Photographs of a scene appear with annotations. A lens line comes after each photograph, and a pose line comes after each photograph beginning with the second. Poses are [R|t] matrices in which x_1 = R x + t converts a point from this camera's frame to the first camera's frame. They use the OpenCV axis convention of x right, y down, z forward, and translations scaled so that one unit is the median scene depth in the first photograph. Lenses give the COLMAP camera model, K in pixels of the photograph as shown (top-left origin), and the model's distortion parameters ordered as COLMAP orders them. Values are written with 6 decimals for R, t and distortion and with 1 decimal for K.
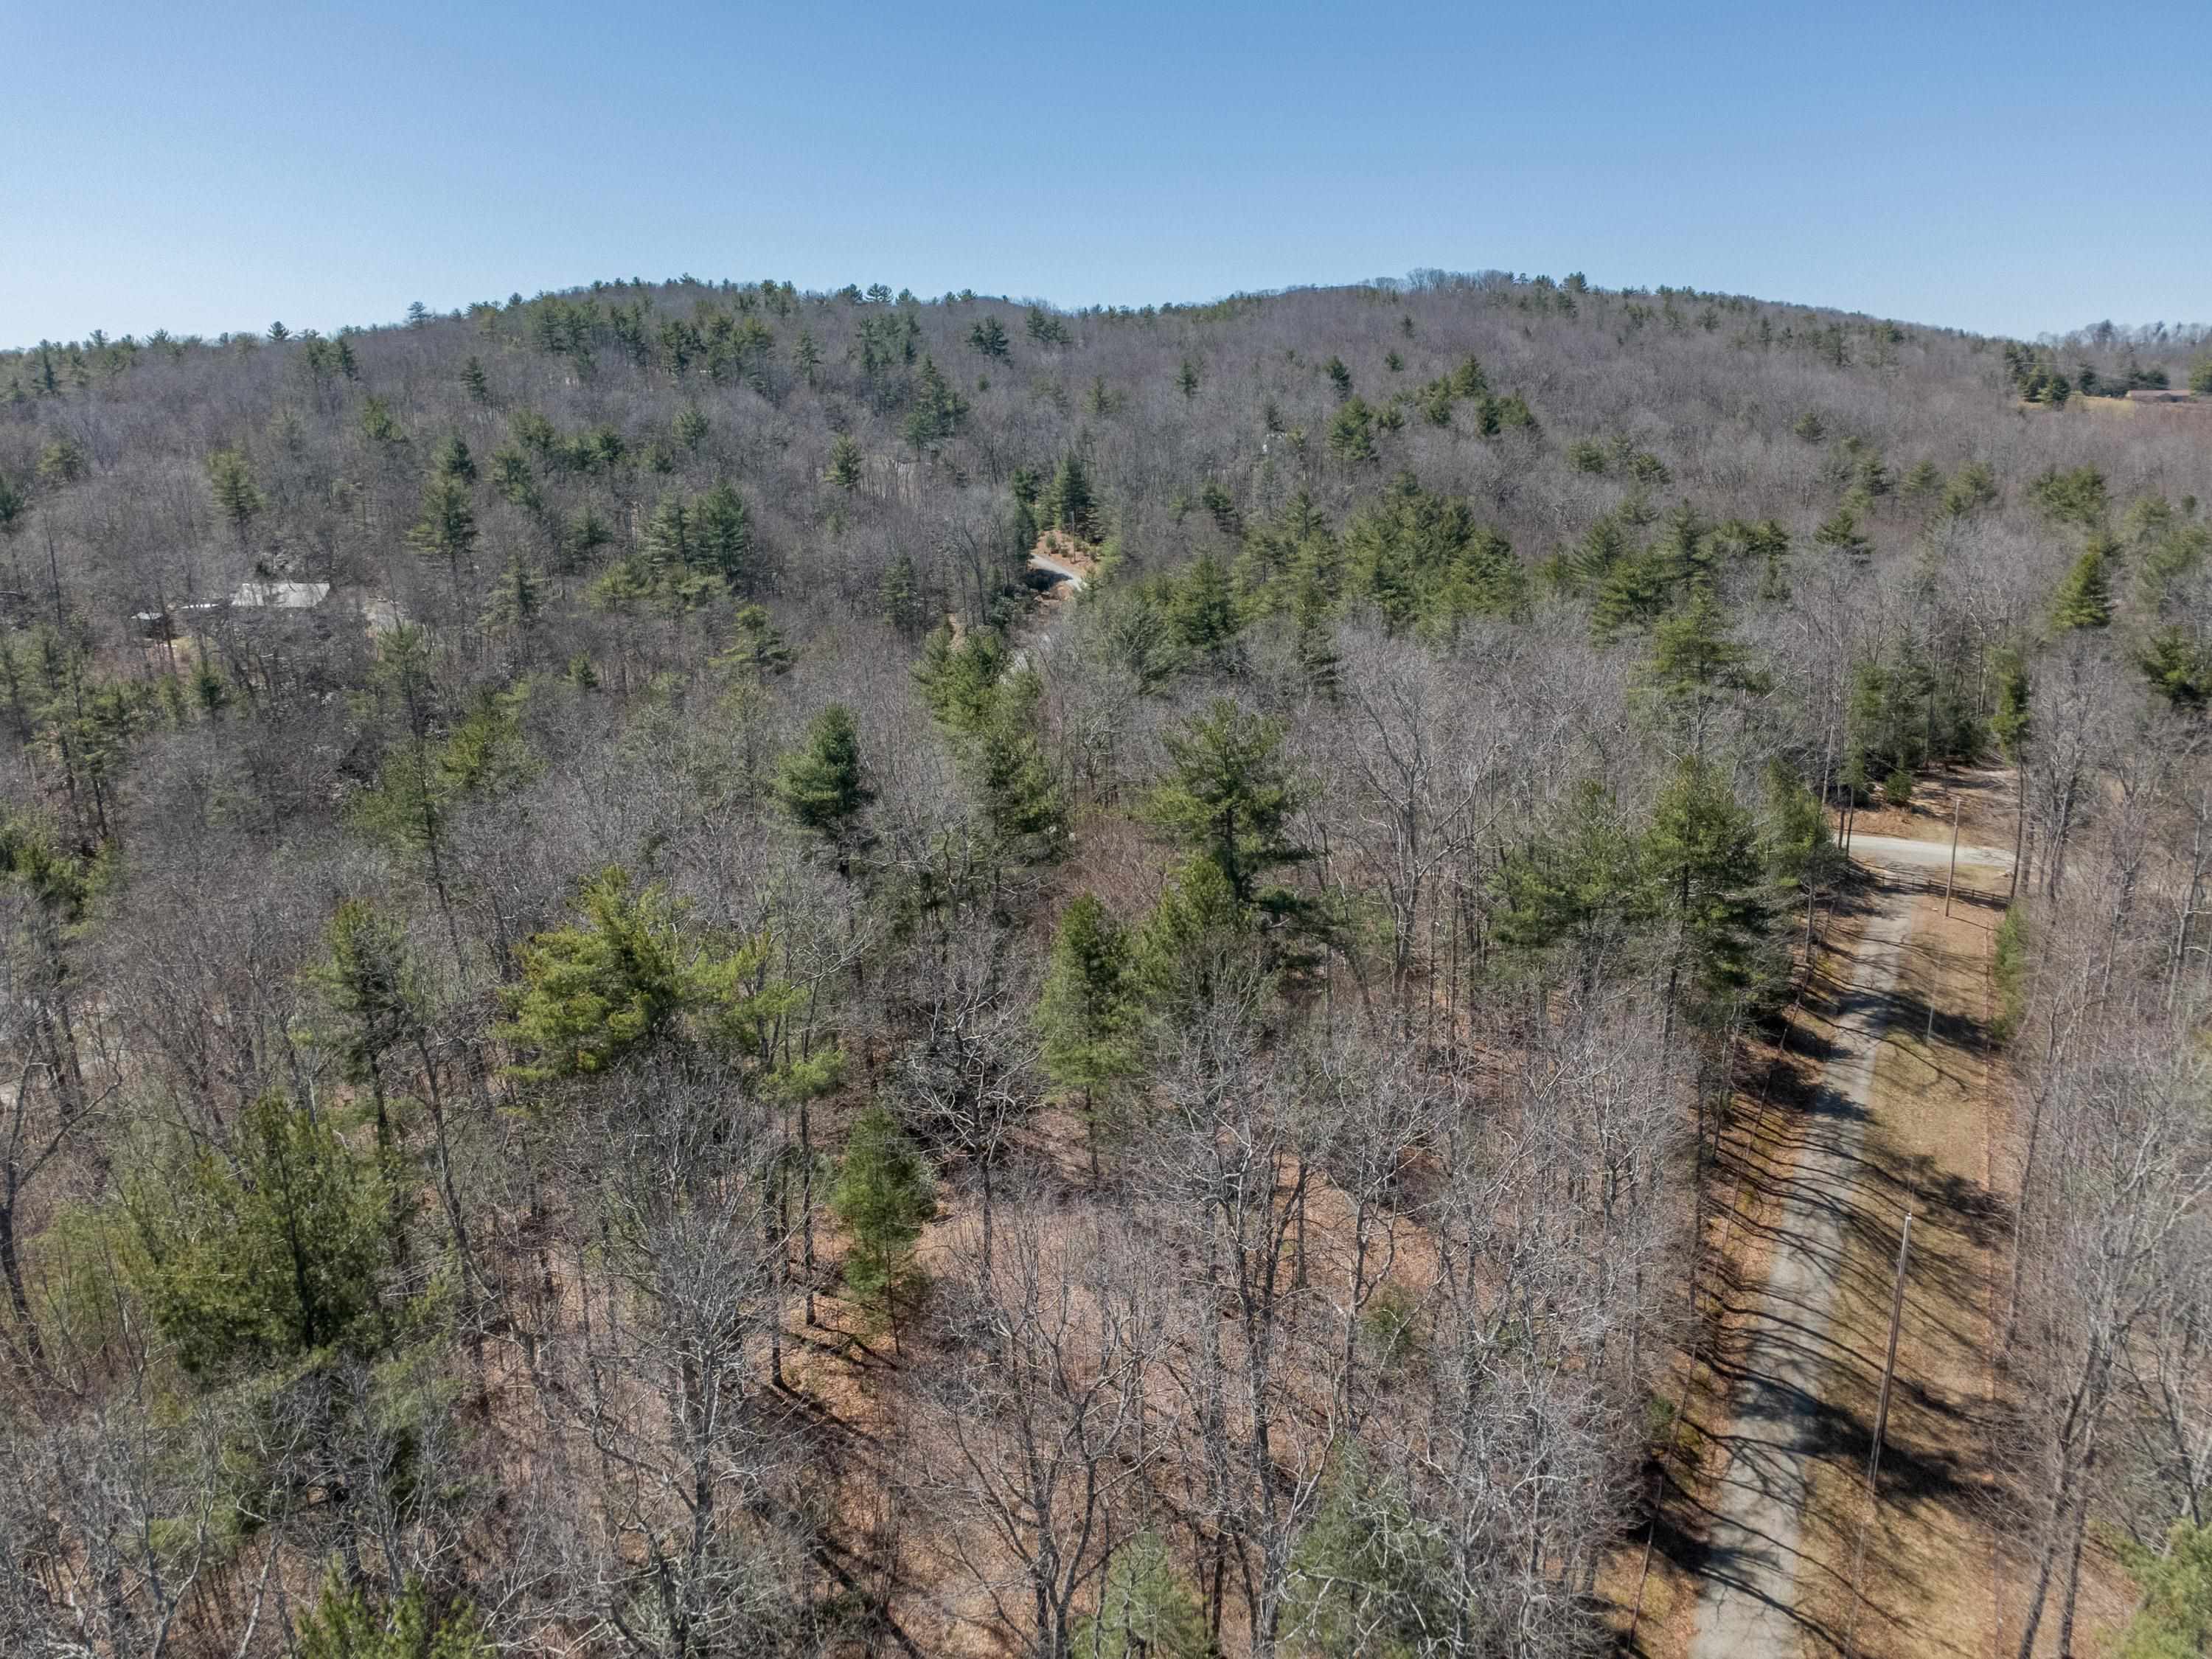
lens RADIAL K [[1657.1, 0, 1153.6], [0, 1657.1, 831.5], [0, 0, 1]] dist [-0.008873, -0.000937]
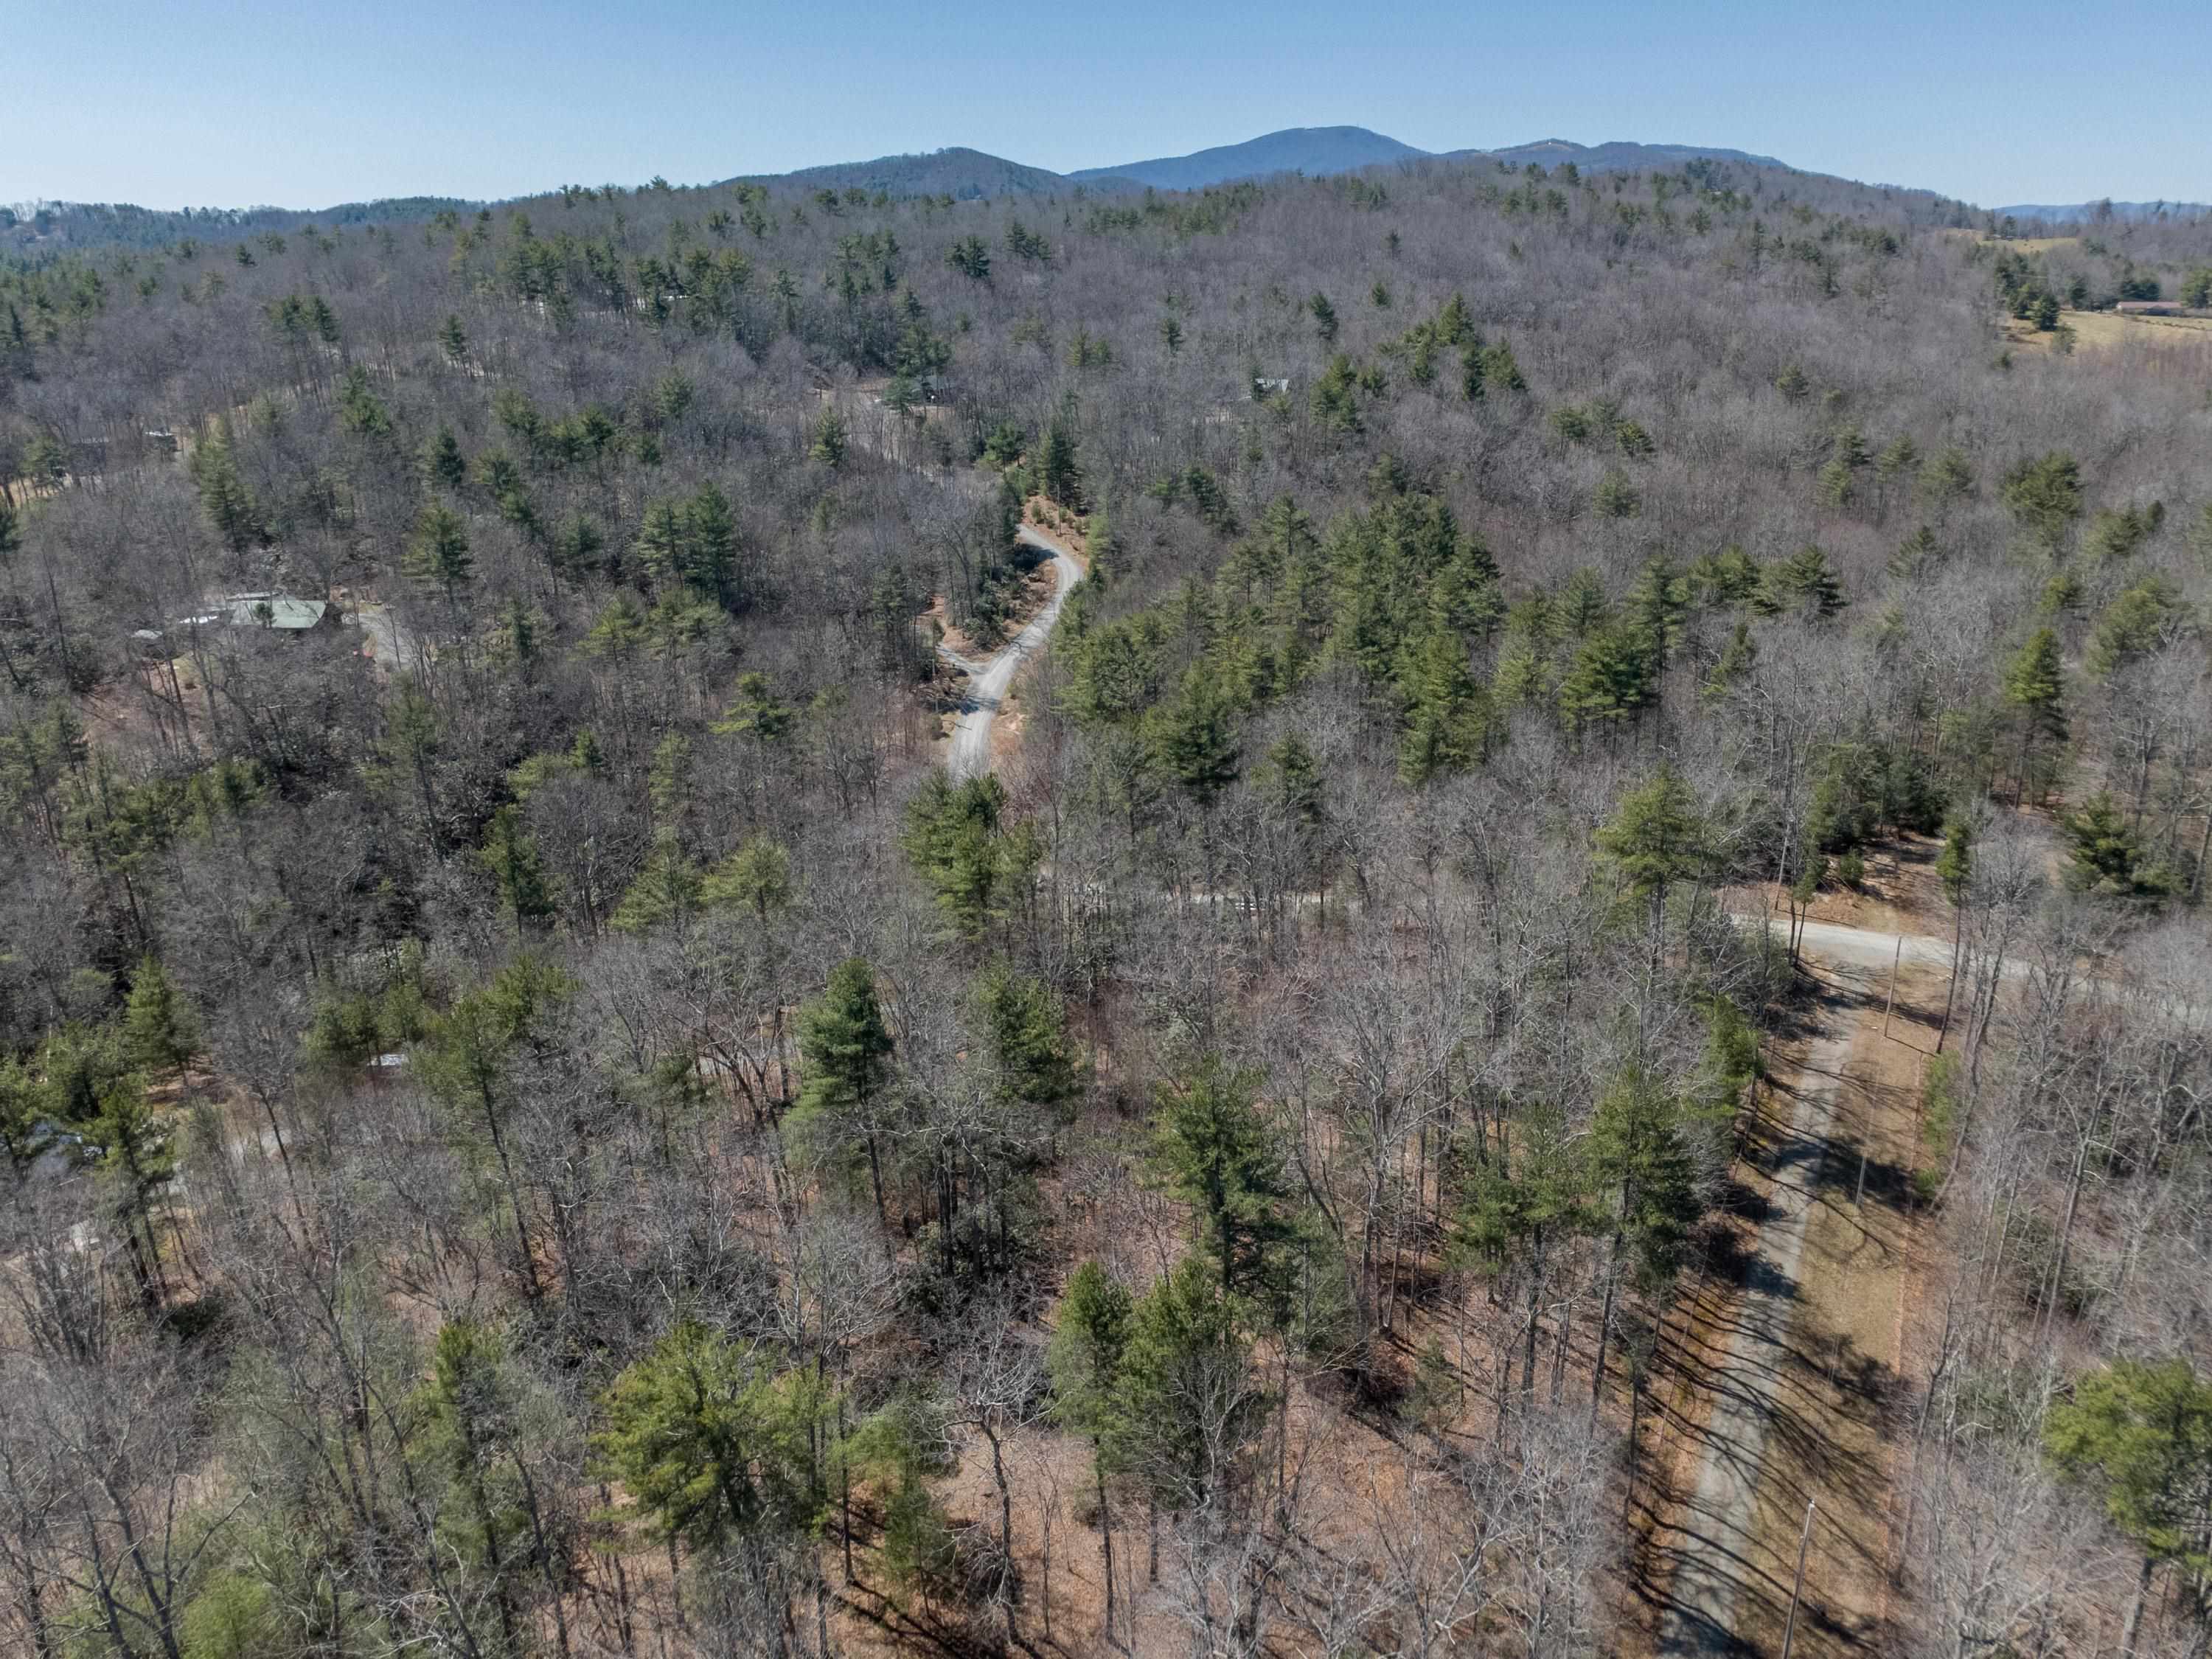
lens RADIAL K [[1657.1, 0, 1153.6], [0, 1657.1, 831.5], [0, 0, 1]] dist [-0.008873, -0.000937]
pose [[0.999937, -0.002233, 0.011020, -0.006090], [0.001129, 0.995072, 0.099150, -0.206104], [-0.011188, -0.099132, 0.995011, -0.051210]]
